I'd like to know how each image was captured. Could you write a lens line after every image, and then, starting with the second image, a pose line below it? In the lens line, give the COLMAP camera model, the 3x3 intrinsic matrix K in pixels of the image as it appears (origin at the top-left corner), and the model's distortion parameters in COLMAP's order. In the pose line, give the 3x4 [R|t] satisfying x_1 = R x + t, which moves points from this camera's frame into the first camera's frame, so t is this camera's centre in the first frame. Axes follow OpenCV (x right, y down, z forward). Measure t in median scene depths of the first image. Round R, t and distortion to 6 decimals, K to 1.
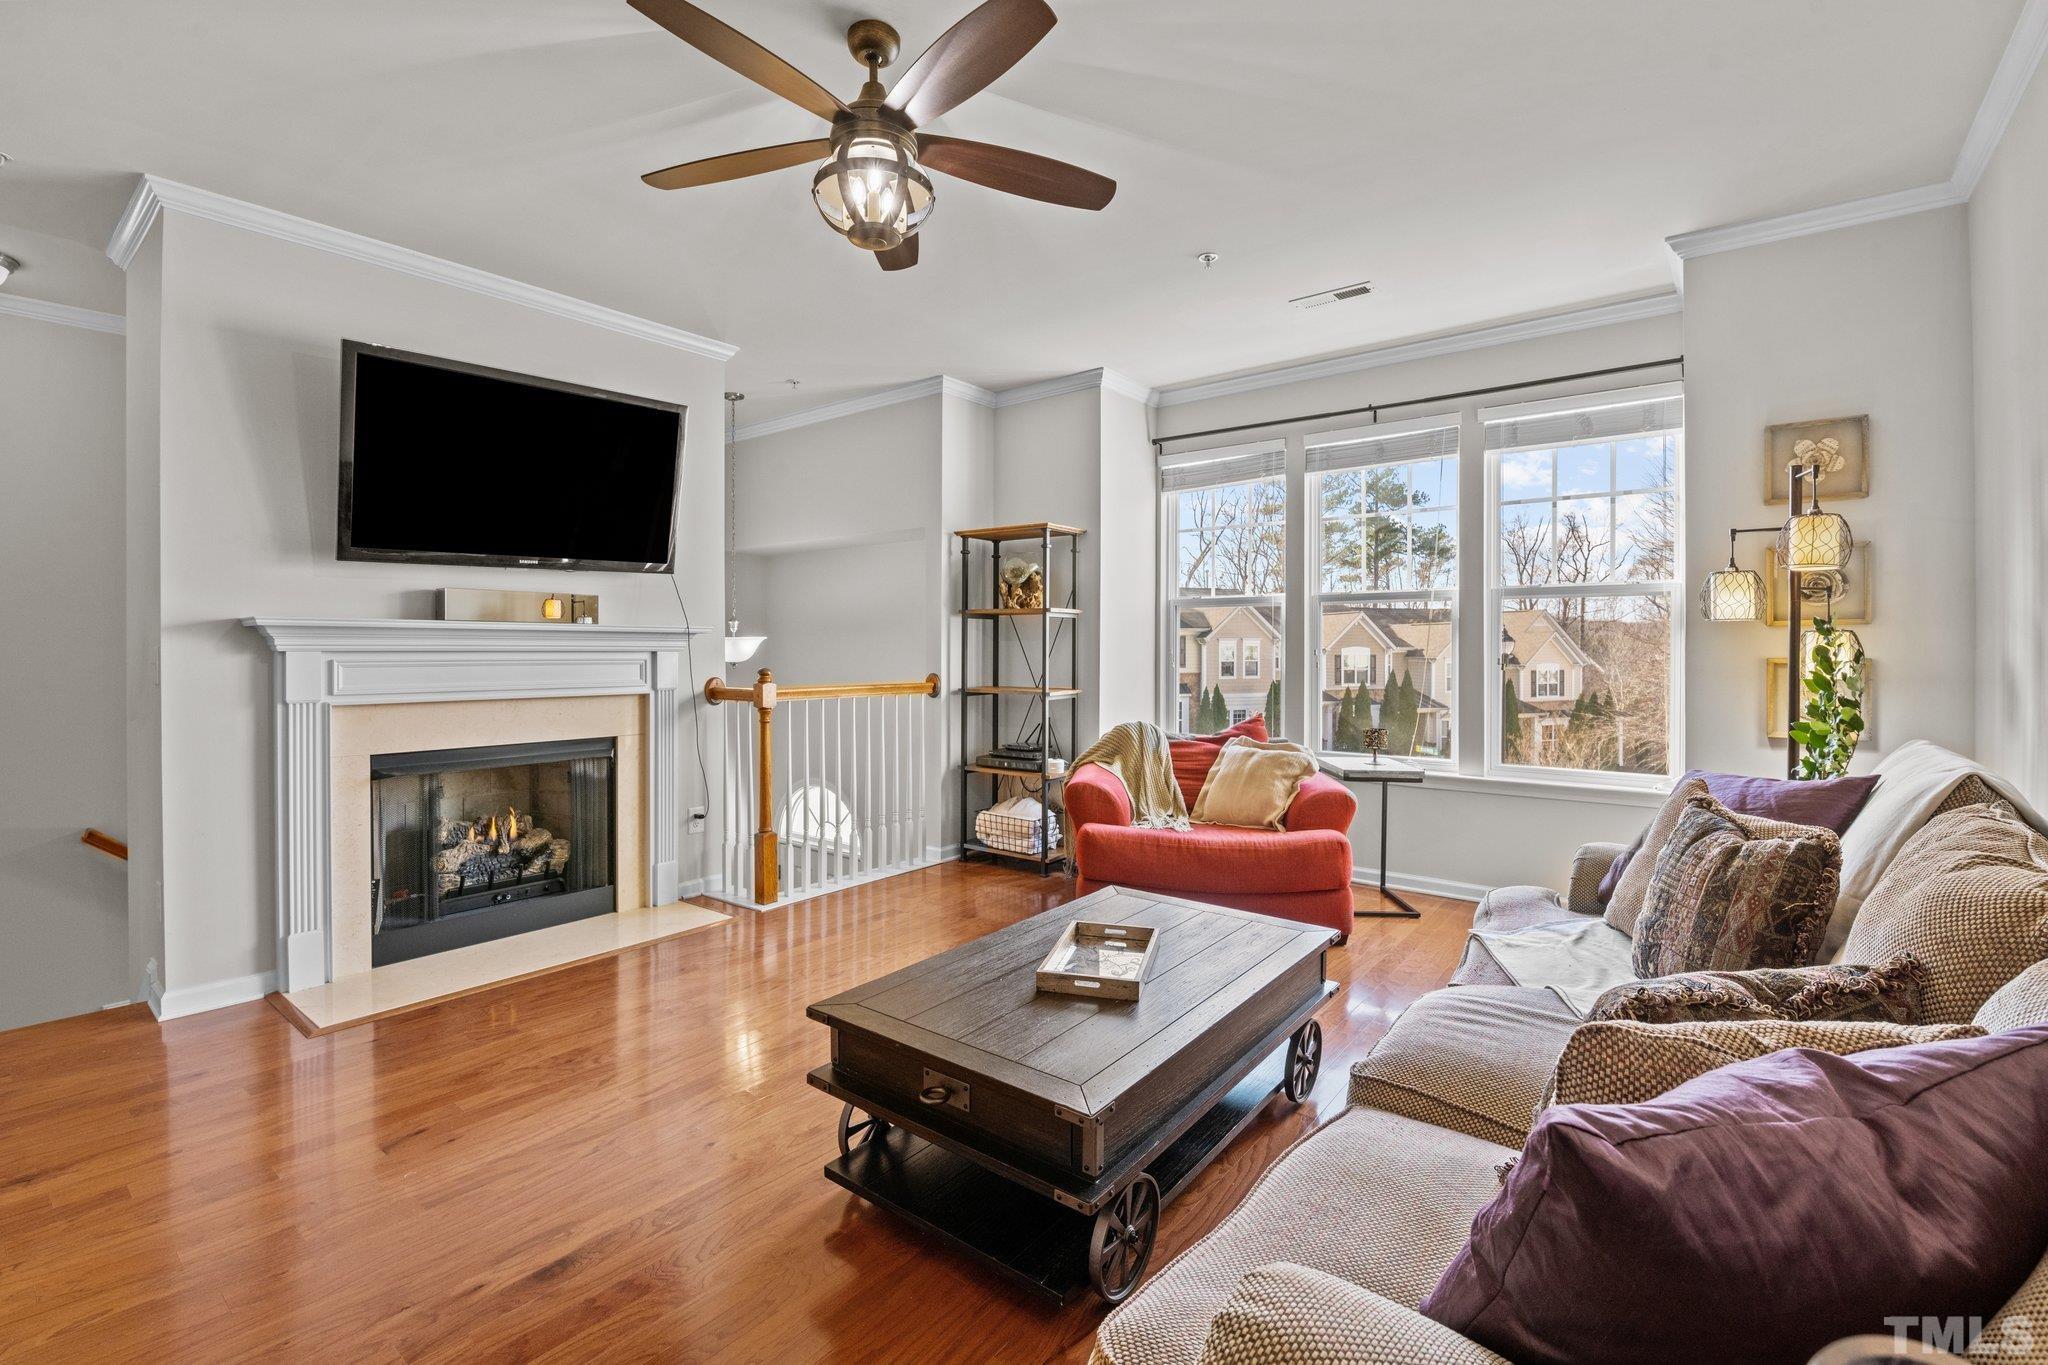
lens RADIAL K [[876.5, 0, 1079.1], [0, 876.5, 653.1], [0, 0, 1]] dist [-0.003123, 0.000219]
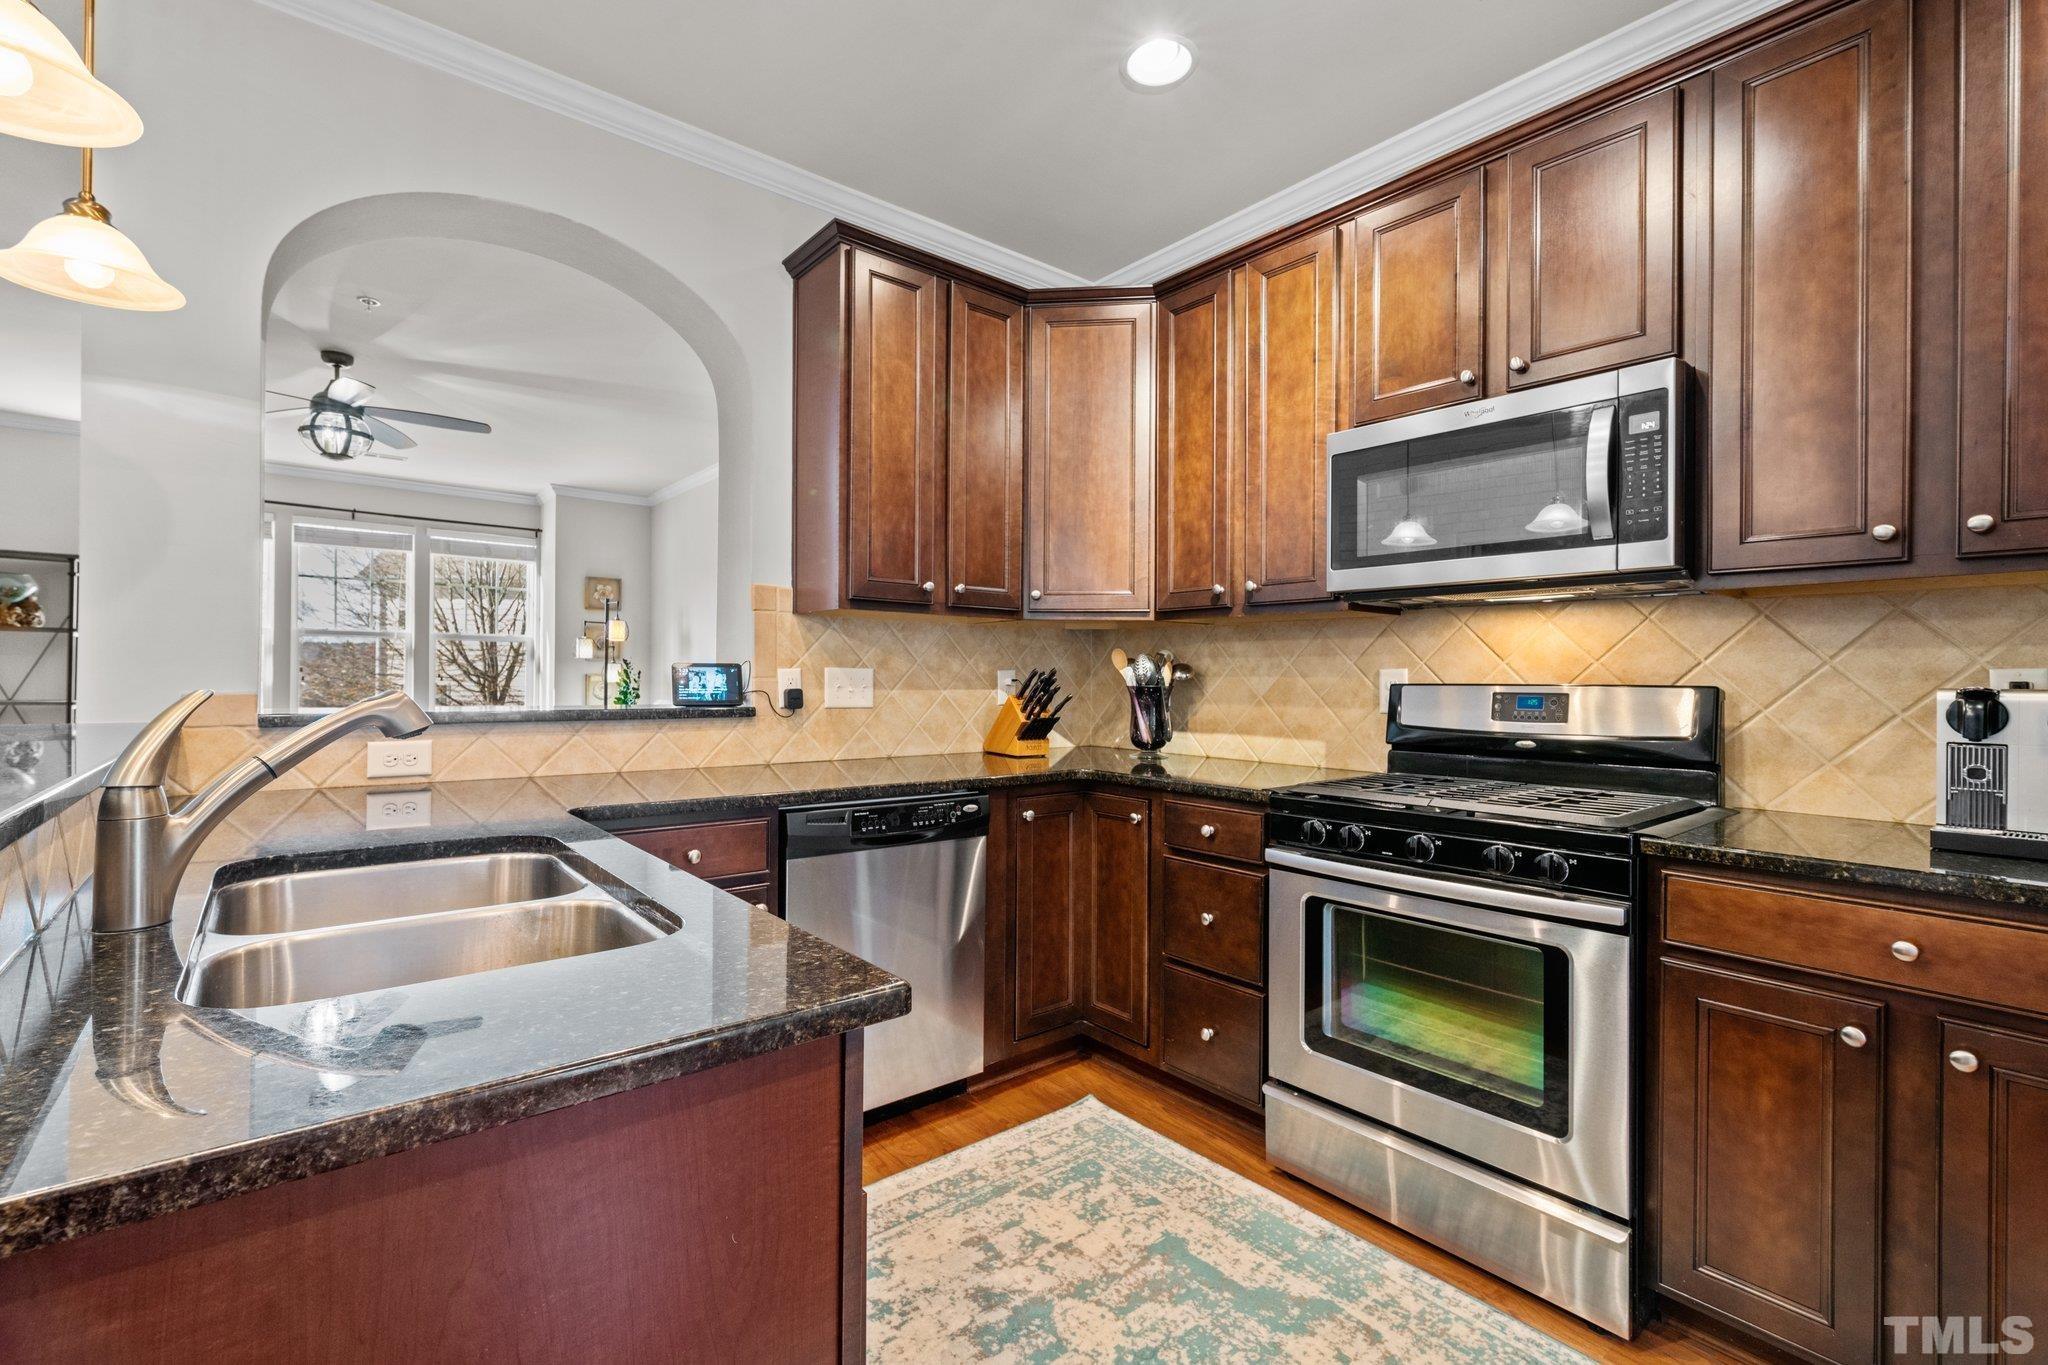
lens RADIAL K [[876.5, 0, 998.2], [0, 876.5, 677.0], [0, 0, 1]] dist [-0.003123, 0.000219]
pose [[0.223981, 0.000155, 0.974593, -0.996838], [-0.003379, 0.999994, 0.000618, 0.008476], [-0.974588, -0.003432, 0.223981, -0.488161]]
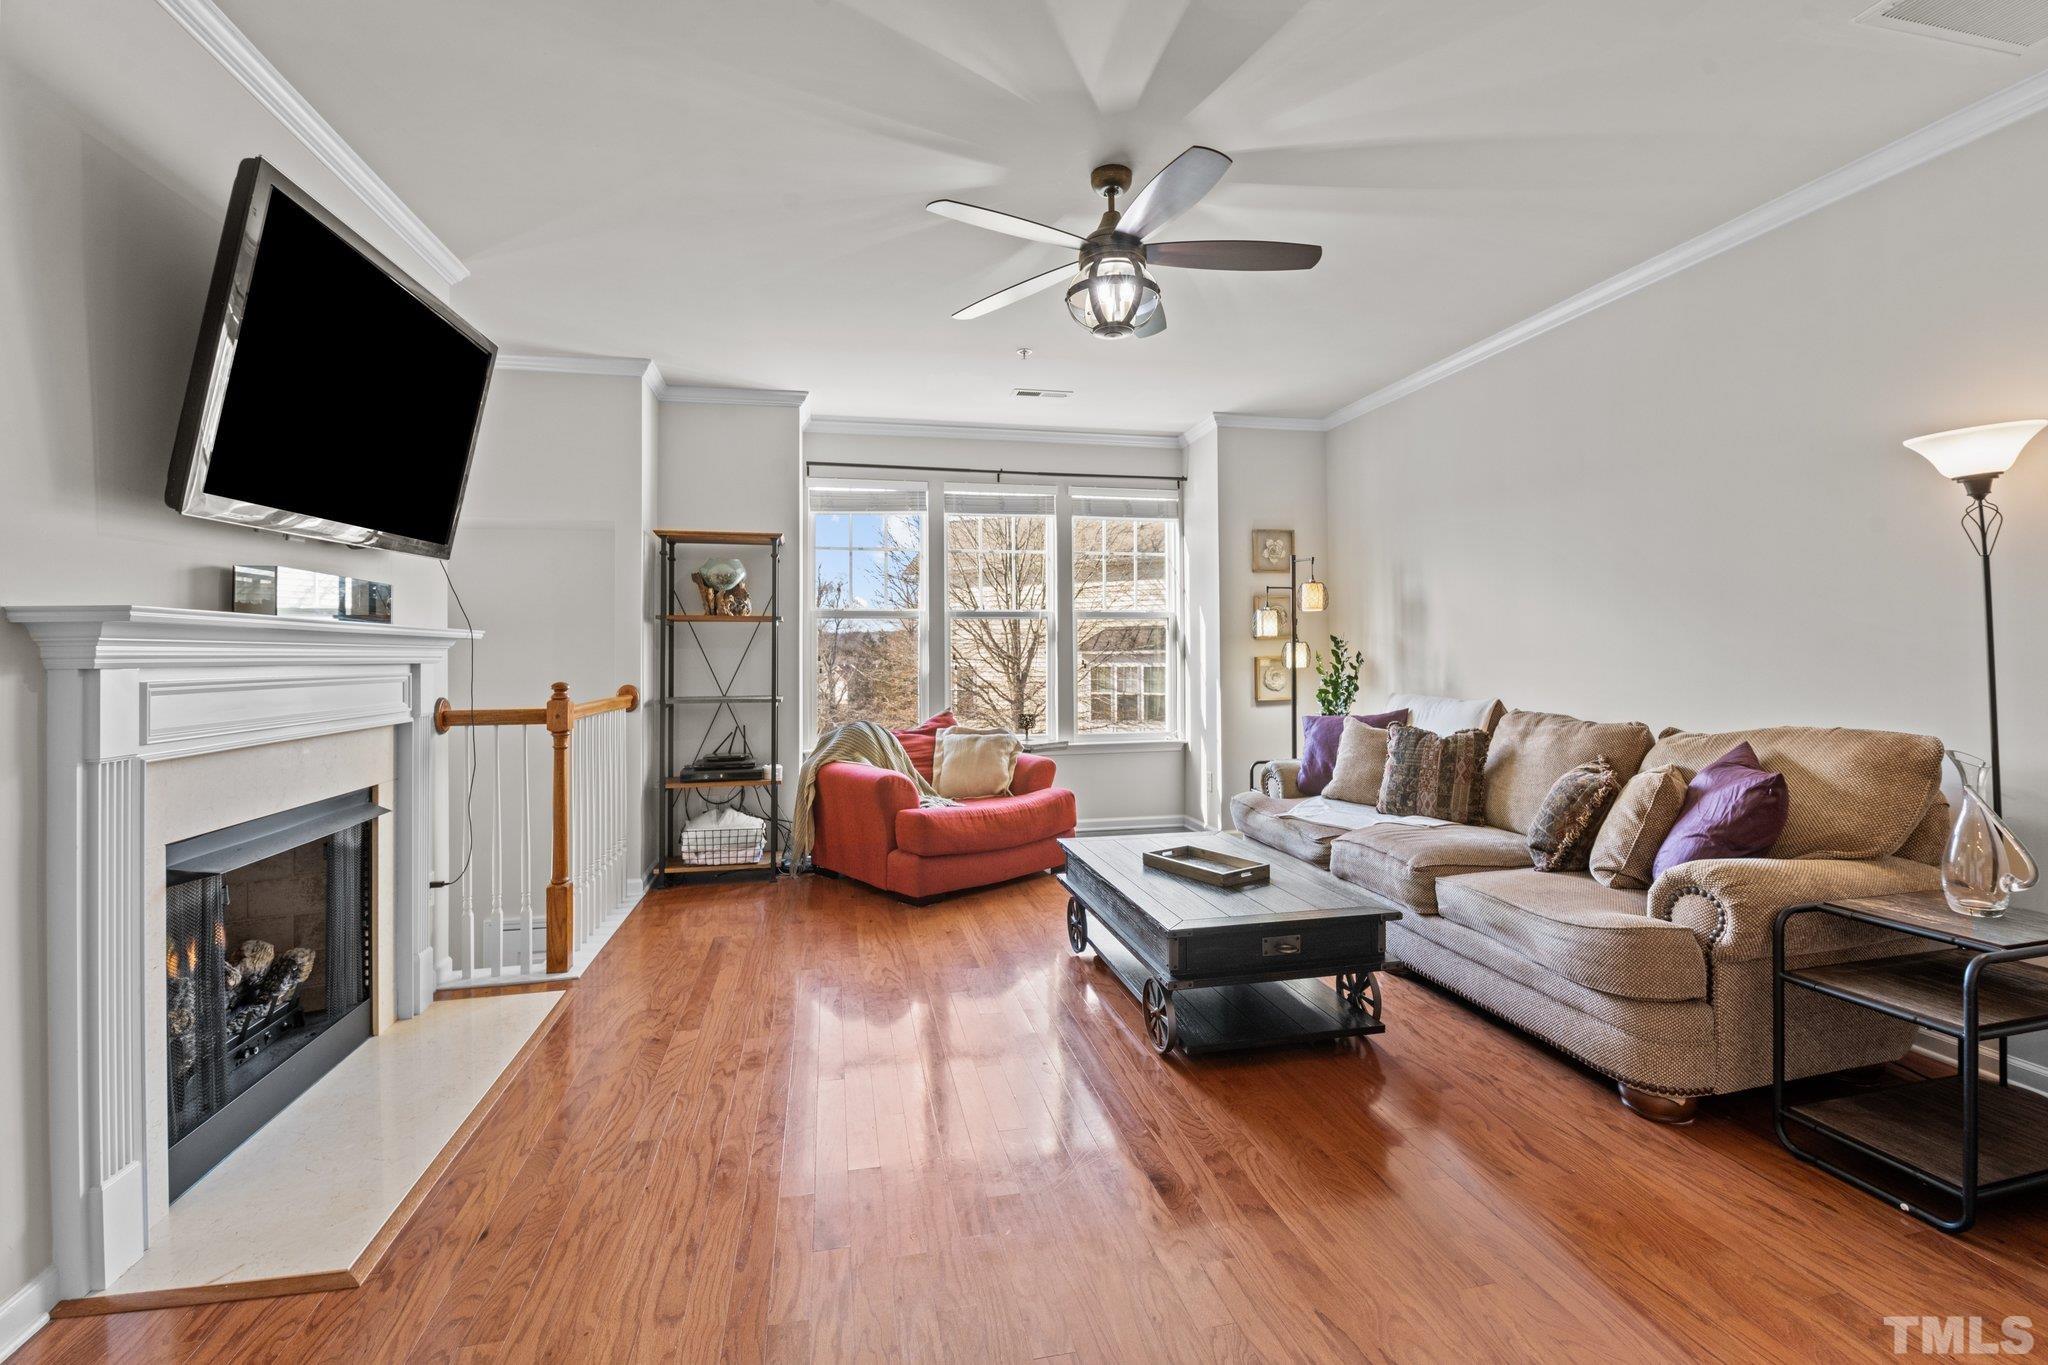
lens RADIAL K [[876.5, 0, 989.3], [0, 876.5, 637.6], [0, 0, 1]] dist [-0.003123, 0.000219]
pose [[0.668416, 0.006883, 0.743756, -0.713742], [0.012680, 0.999706, -0.020647, -0.003130], [-0.743680, 0.023232, 0.668132, 0.152574]]
